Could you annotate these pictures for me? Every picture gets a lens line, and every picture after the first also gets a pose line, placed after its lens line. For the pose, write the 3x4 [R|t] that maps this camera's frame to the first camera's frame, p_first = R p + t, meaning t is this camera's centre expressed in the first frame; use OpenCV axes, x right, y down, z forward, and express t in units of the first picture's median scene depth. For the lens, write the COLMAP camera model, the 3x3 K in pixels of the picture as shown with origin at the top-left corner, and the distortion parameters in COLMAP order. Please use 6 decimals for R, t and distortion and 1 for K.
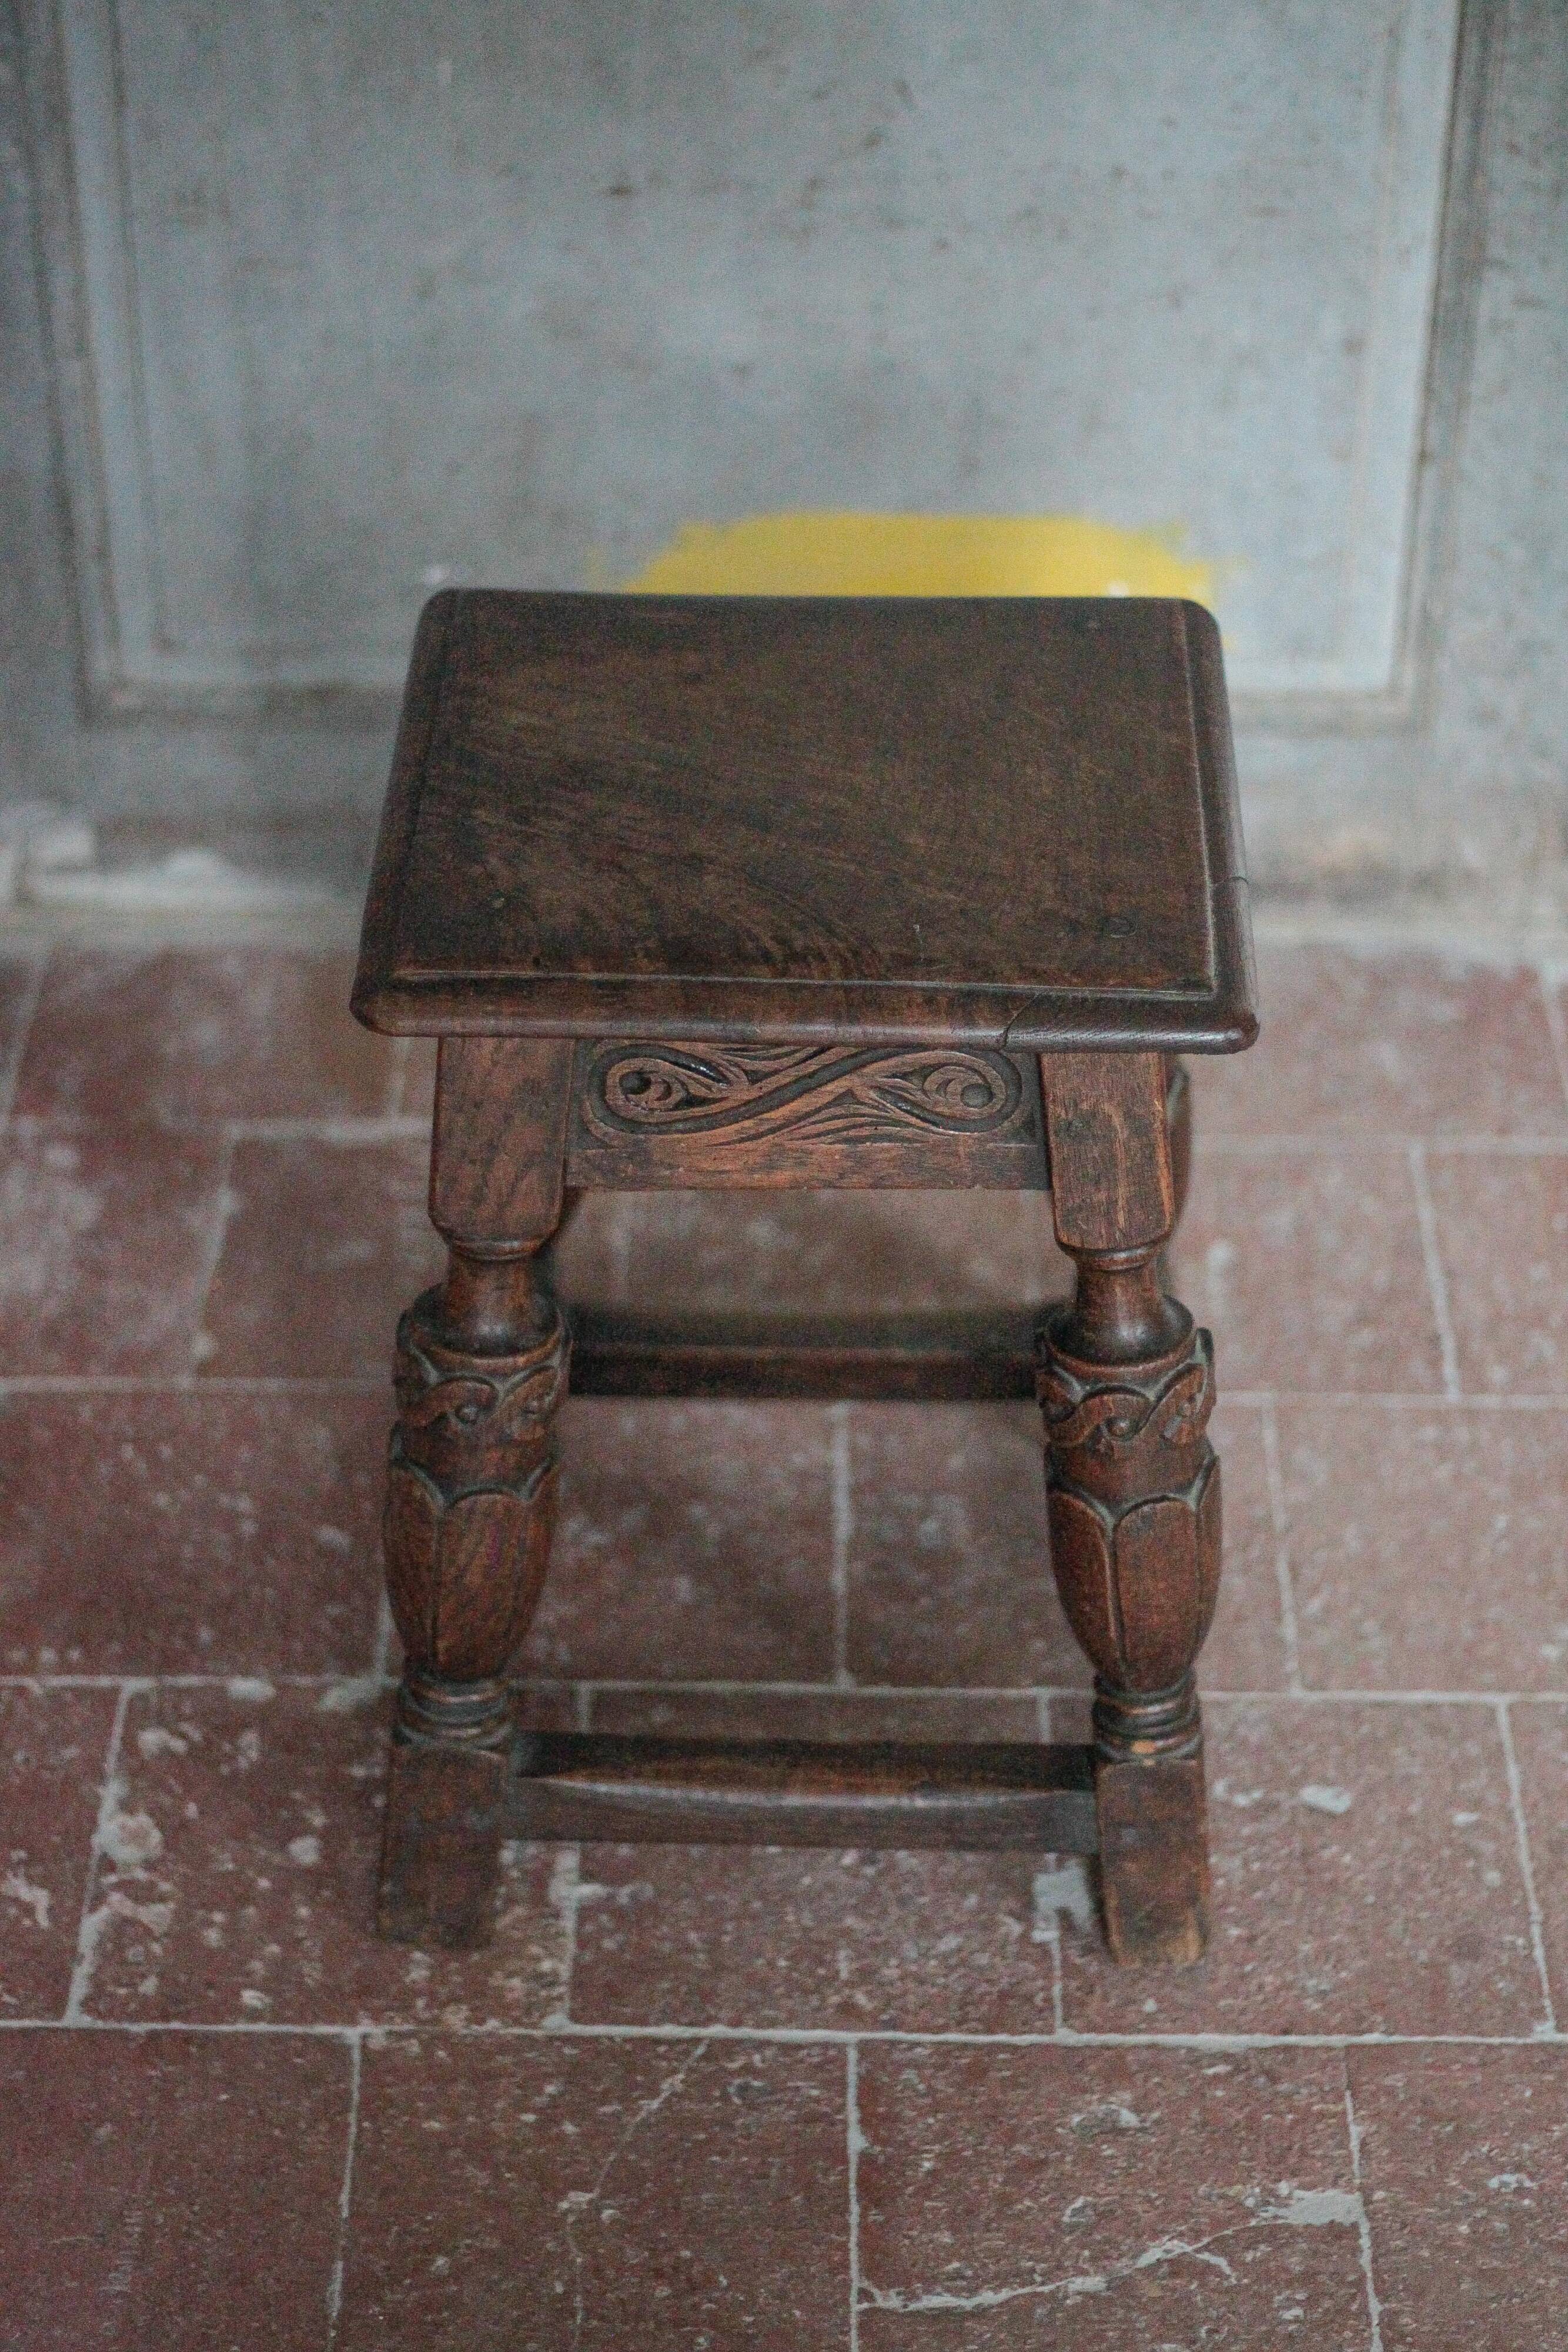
lens RADIAL K [[4507.9, 0, 791.3], [0, 4507.9, 1209.0], [0, 0, 1]] dist [-0.114448, 0.004844]
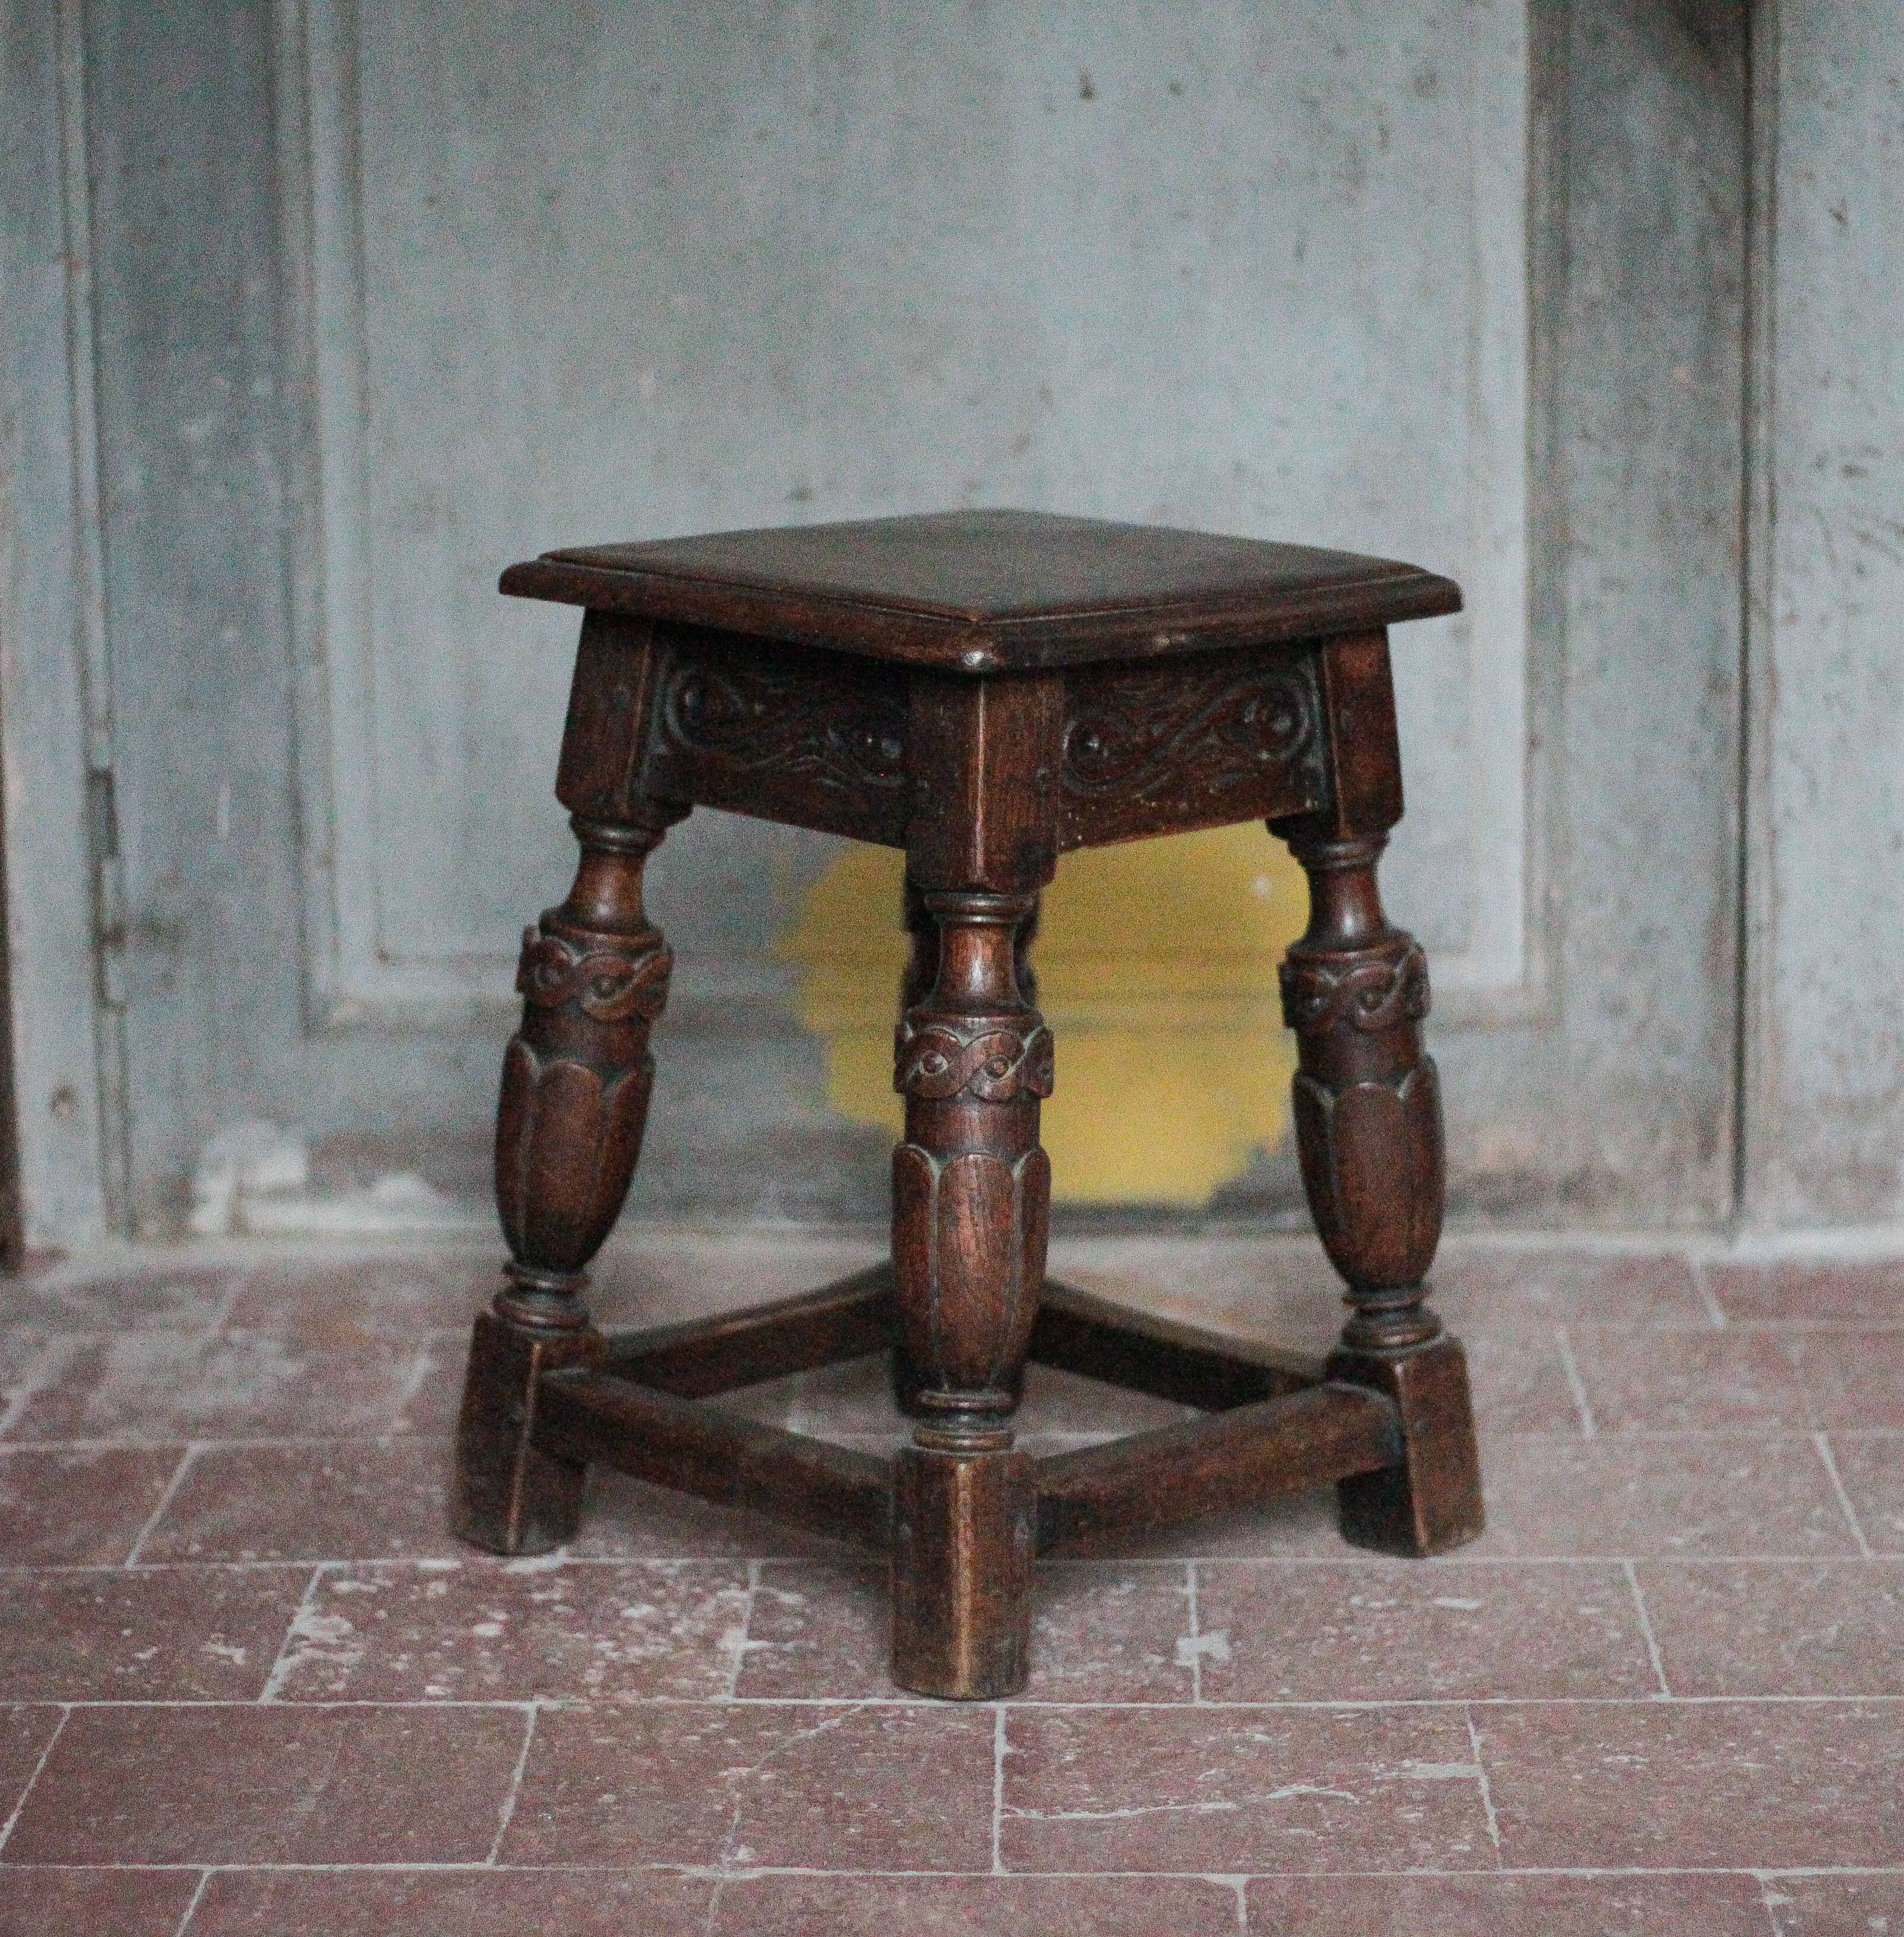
lens RADIAL K [[5567.9, 0, 929.6], [0, 5567.9, 1036.5], [0, 0, 1]] dist [-0.104424, -0.232860]
pose [[0.999508, -0.019134, -0.024833, 0.031999], [0.006273, 0.898186, -0.439570, 0.613107], [0.030715, 0.439199, 0.897865, -0.241943]]
